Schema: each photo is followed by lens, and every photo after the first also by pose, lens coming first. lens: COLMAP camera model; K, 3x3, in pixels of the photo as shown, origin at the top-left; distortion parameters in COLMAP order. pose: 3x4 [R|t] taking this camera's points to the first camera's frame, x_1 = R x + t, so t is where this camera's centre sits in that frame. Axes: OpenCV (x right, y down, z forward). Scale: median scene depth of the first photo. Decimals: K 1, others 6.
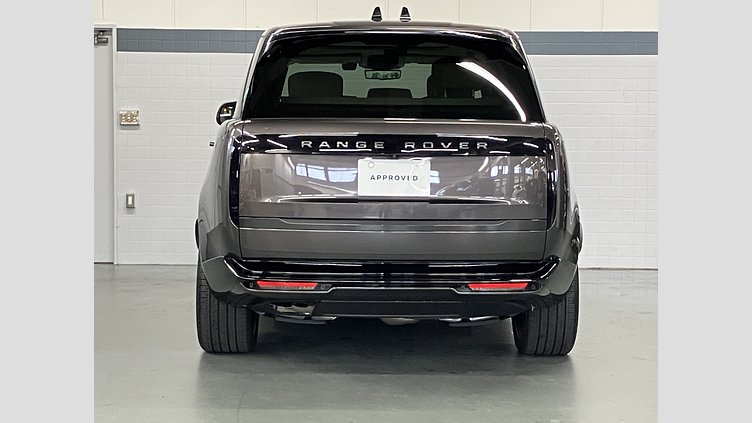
lens RADIAL K [[1799.7, 0, 376.0], [0, 1799.7, 211.5], [0, 0, 1]] dist [-0.023188, 0.186488]
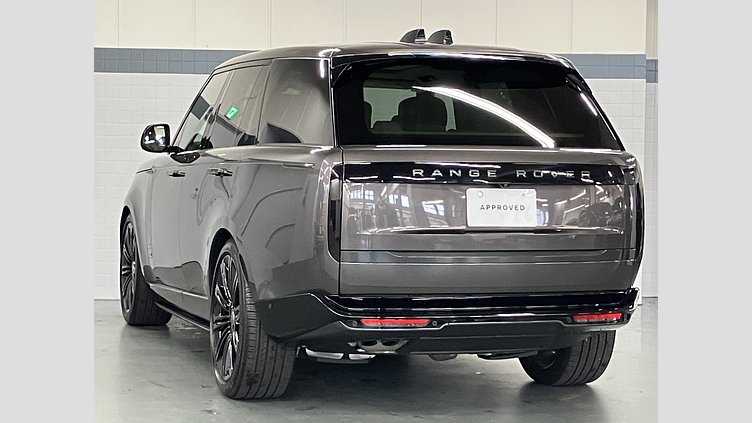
lens RADIAL K [[1952.6, 0, 376.0], [0, 1952.6, 211.5], [0, 0, 1]] dist [-0.008119, -0.208498]
pose [[0.981381, -0.008311, 0.191891, -0.210964], [0.011346, 0.999827, -0.014723, -0.001801], [-0.191735, 0.016626, 0.981306, -0.004535]]
